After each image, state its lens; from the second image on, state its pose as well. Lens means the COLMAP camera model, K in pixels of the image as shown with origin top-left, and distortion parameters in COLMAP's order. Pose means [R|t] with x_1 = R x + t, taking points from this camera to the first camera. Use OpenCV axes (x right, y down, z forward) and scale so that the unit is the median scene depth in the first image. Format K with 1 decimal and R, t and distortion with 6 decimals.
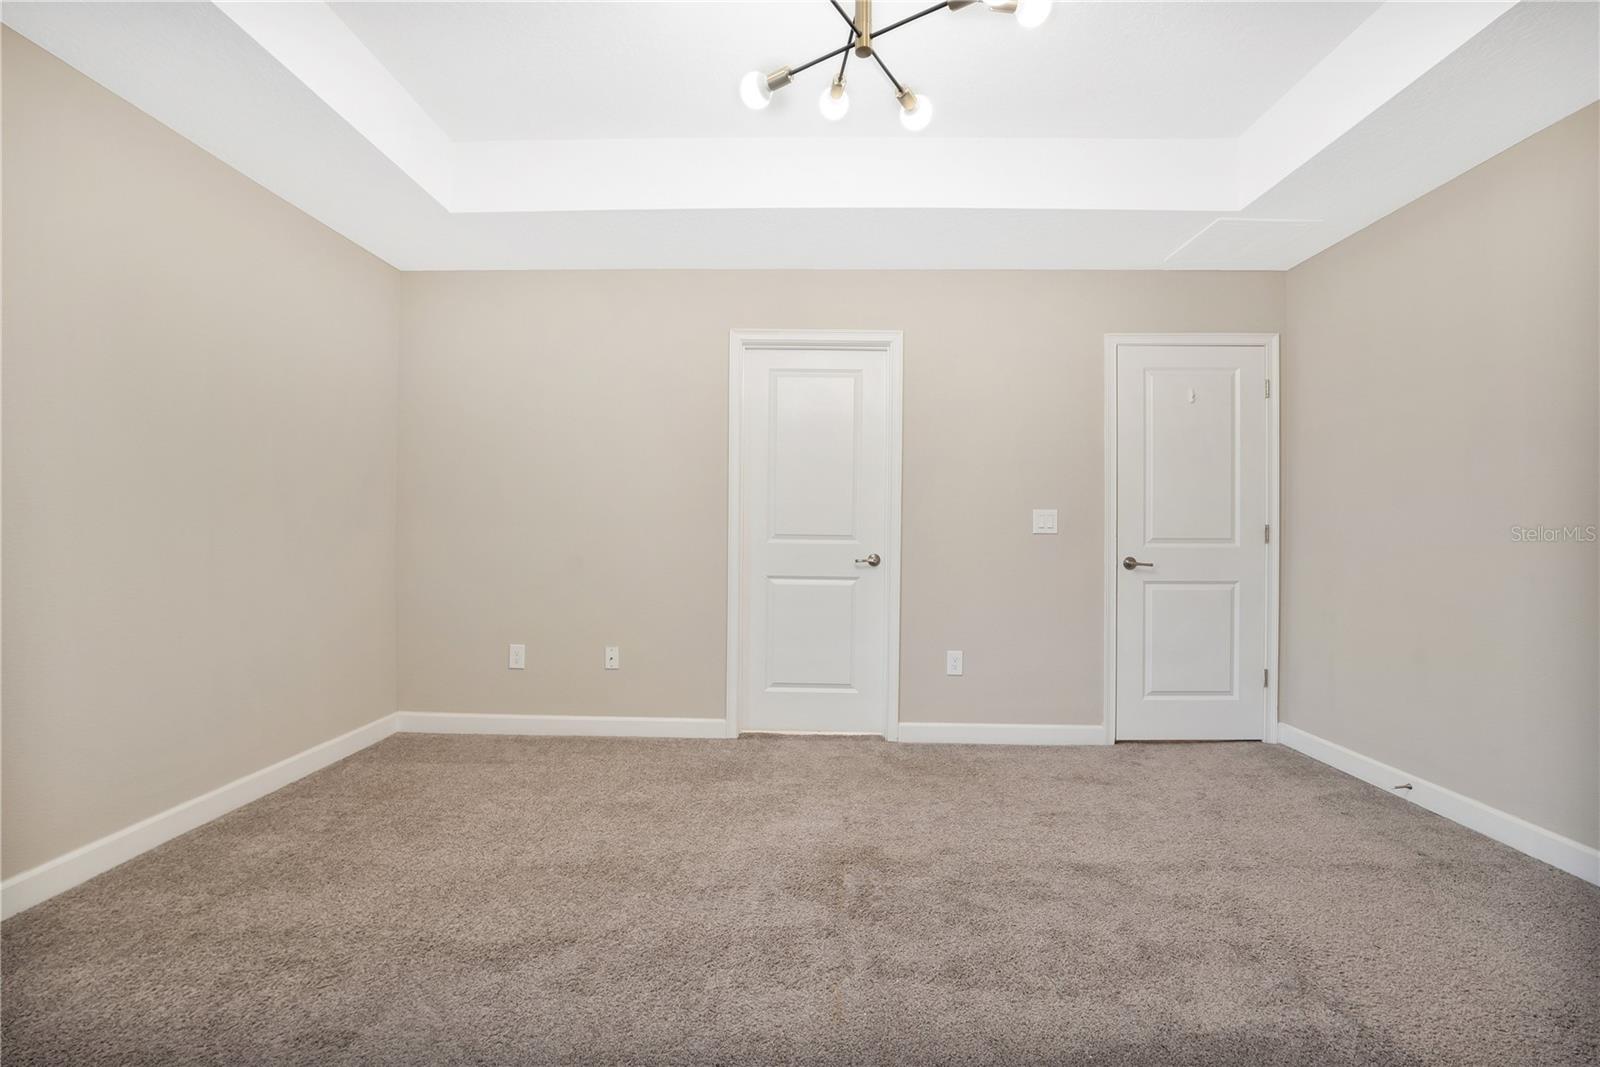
lens RADIAL K [[663.7, 0, 795.9], [0, 663.7, 540.6], [0, 0, 1]] dist [-0.019862, 0.001556]
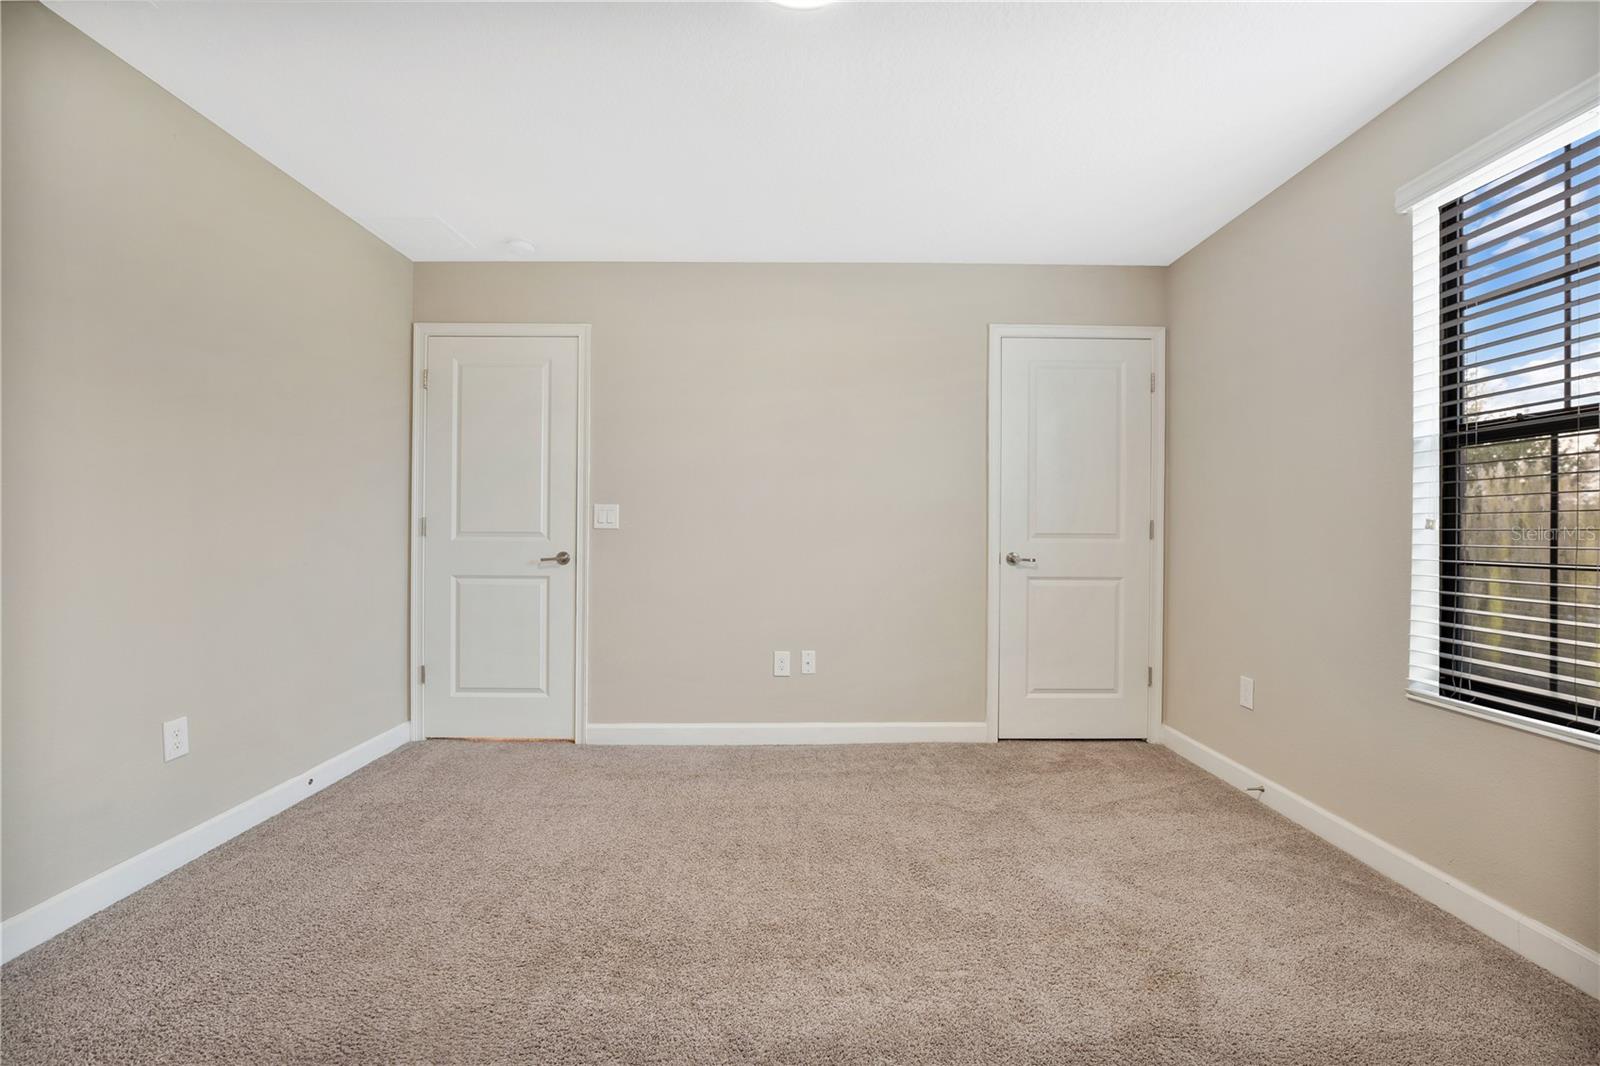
lens RADIAL K [[663.7, 0, 805.7], [0, 663.7, 526.4], [0, 0, 1]] dist [-0.019862, 0.001556]
pose [[0.999988, 0.003873, 0.003133, 0.194911], [-0.003840, 0.999939, -0.010320, -0.002707], [-0.003172, 0.010308, 0.999942, 0.009384]]
